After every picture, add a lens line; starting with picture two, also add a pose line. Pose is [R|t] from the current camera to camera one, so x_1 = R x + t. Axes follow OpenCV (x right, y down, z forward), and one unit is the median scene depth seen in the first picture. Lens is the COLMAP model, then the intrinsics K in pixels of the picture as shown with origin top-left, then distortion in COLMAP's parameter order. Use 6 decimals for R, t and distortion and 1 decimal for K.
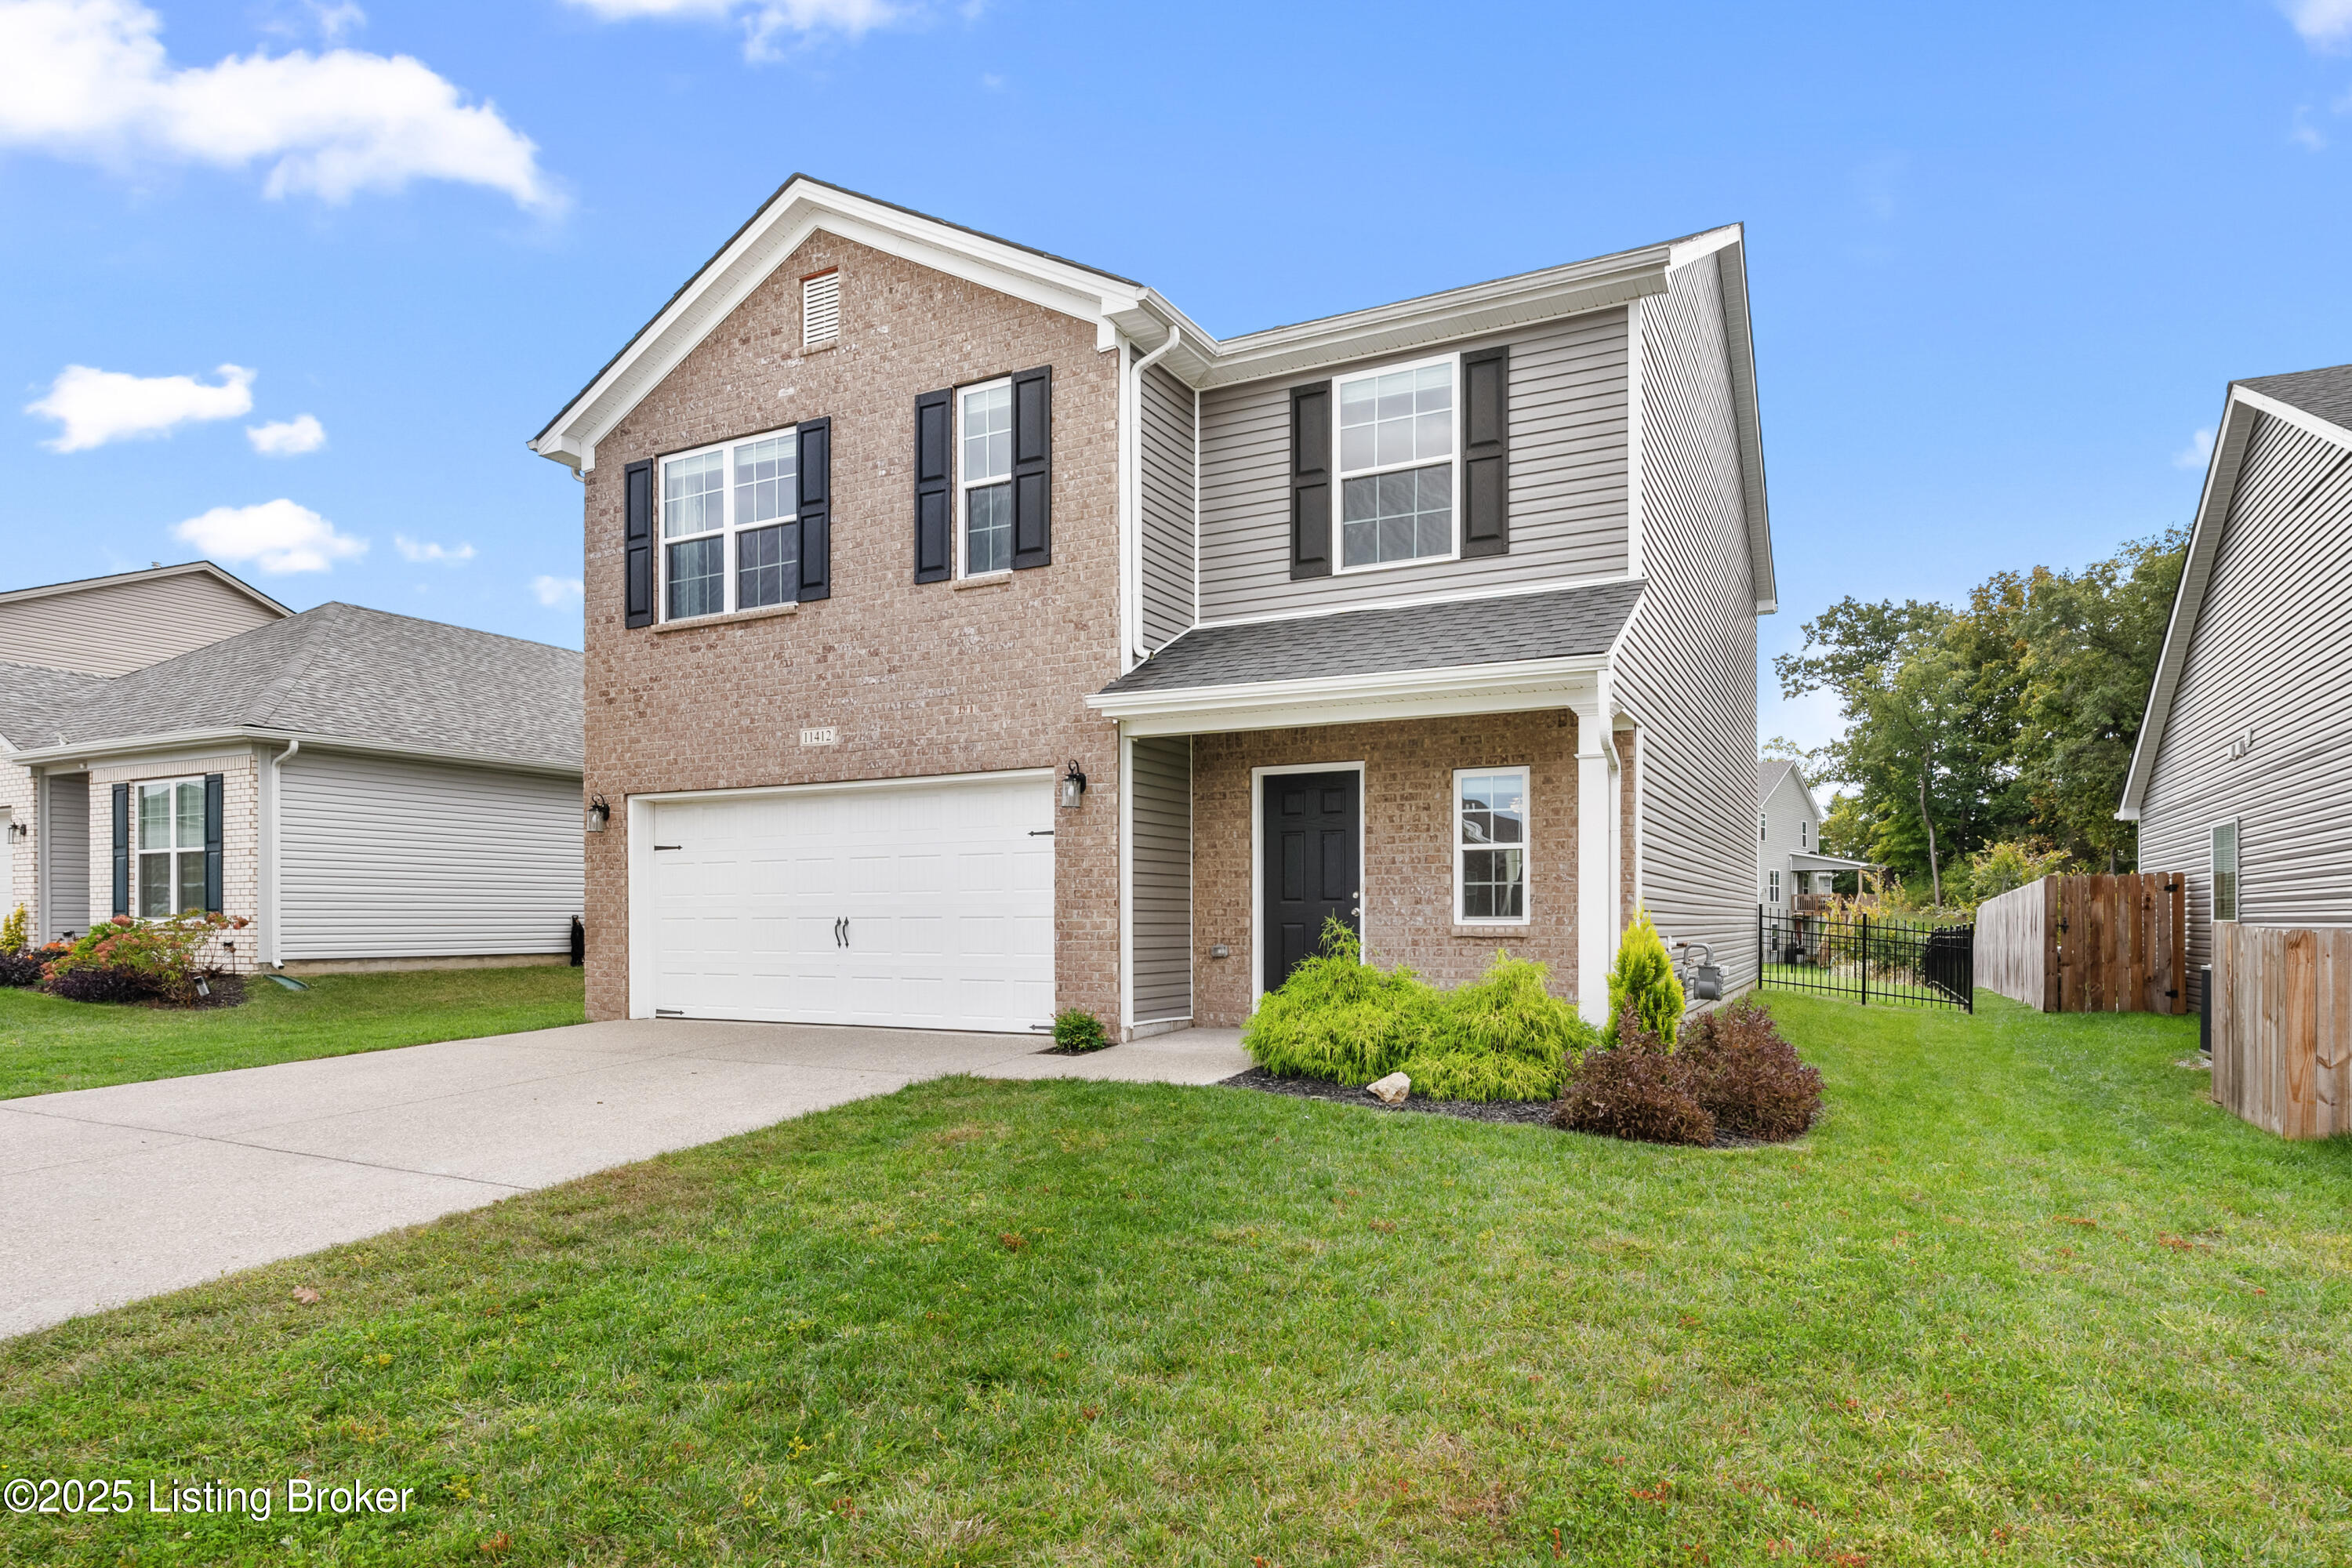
lens RADIAL K [[1201.8, 0, 1200.4], [0, 1201.8, 877.4], [0, 0, 1]] dist [-0.001594, -0.000575]
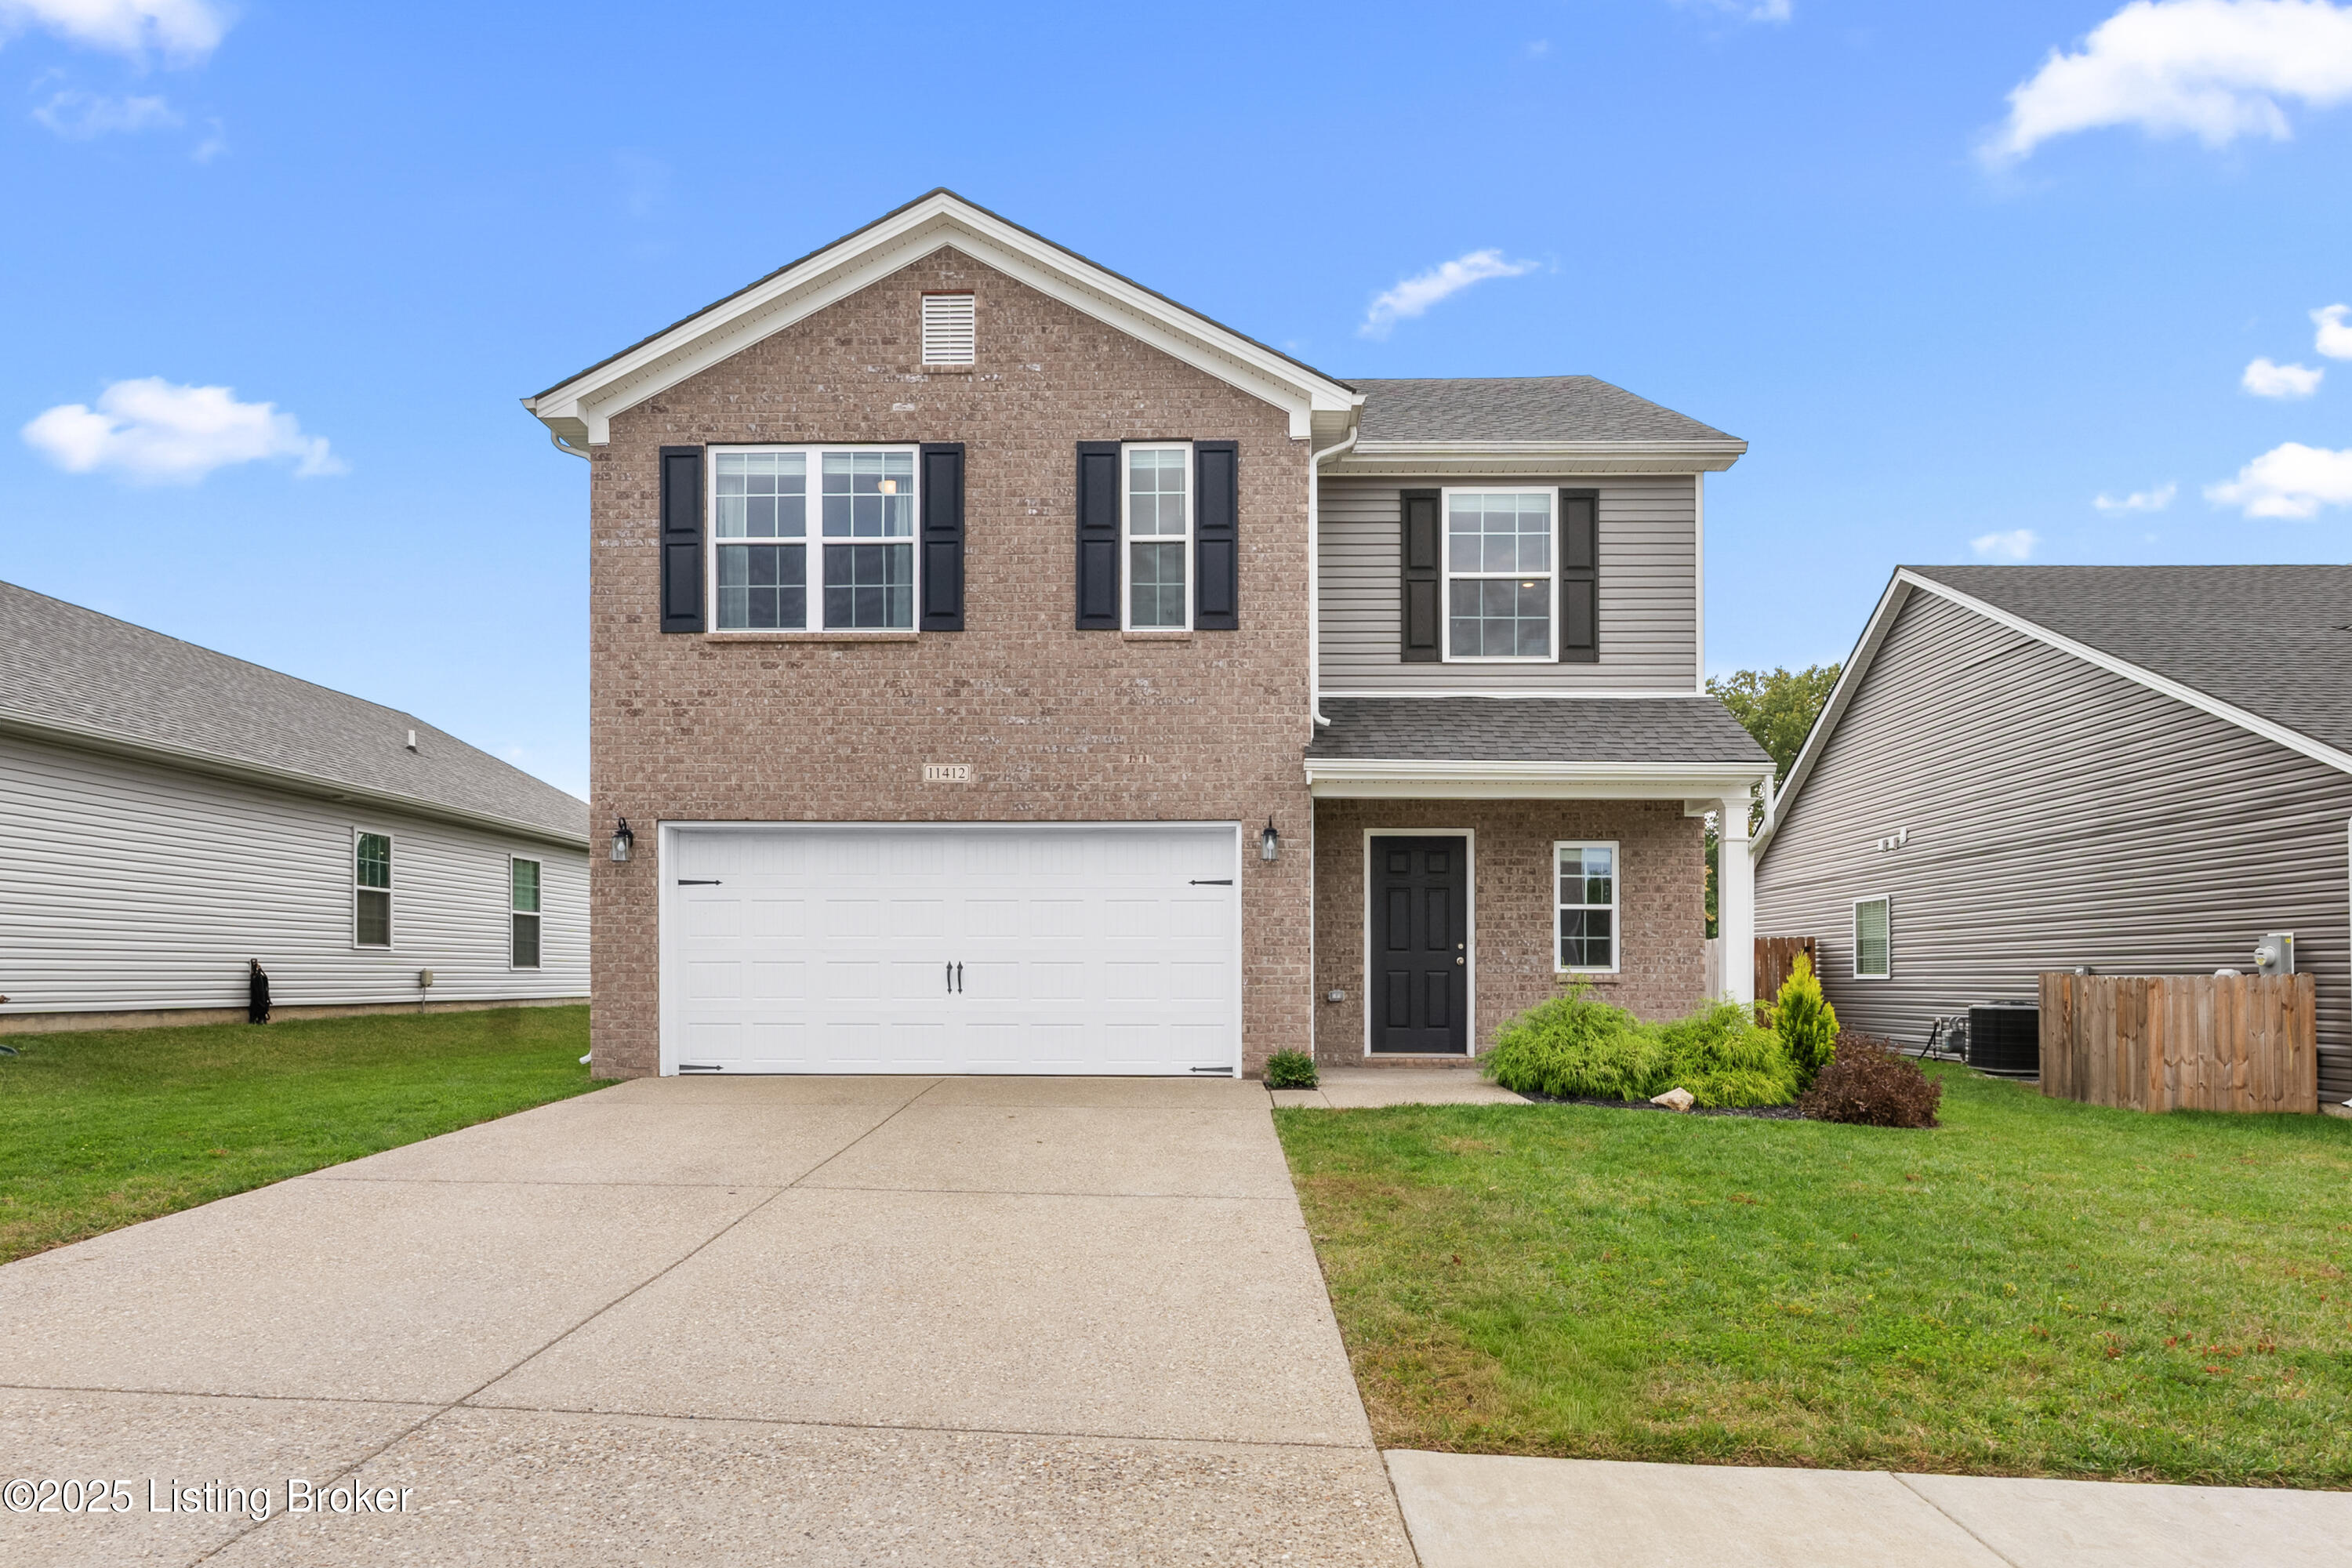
lens RADIAL K [[1345.4, 0, 1181.7], [0, 1345.4, 907.1], [0, 0, 1]] dist [-0.004279, -0.000183]
pose [[0.920625, 0.024884, 0.389655, -0.587847], [-0.018837, 0.999636, -0.019335, 0.007152], [-0.389994, 0.010461, 0.920758, -0.062761]]
